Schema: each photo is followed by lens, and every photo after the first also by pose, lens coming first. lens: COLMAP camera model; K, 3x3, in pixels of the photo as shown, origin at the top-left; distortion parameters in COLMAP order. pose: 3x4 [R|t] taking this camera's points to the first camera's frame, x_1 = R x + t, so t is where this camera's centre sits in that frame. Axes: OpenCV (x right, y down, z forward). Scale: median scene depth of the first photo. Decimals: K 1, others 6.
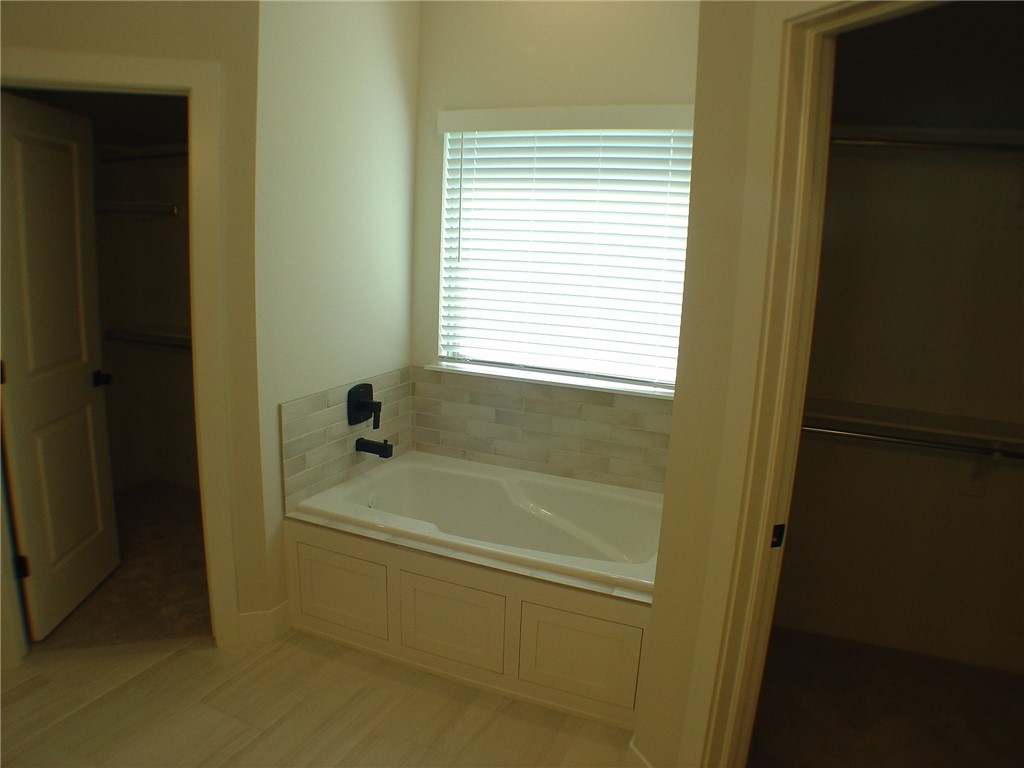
lens RADIAL K [[734.3, 0, 512.0], [0, 734.3, 384.0], [0, 0, 1]] dist [-0.228631, 0.122682]
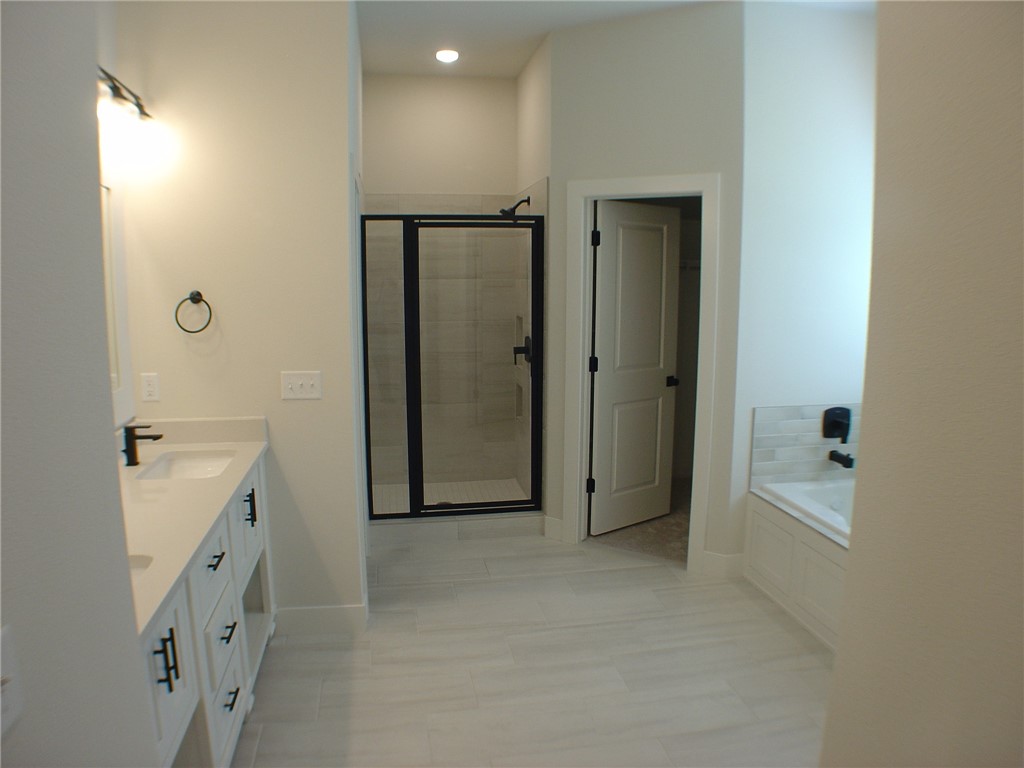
lens RADIAL K [[734.3, 0, 512.0], [0, 734.3, 384.0], [0, 0, 1]] dist [-0.228631, 0.122682]
pose [[0.548554, 0.088240, -0.831446, 0.532029], [-0.150618, 0.988577, 0.005545, 0.042435], [0.822437, 0.122189, 0.555578, -0.158045]]
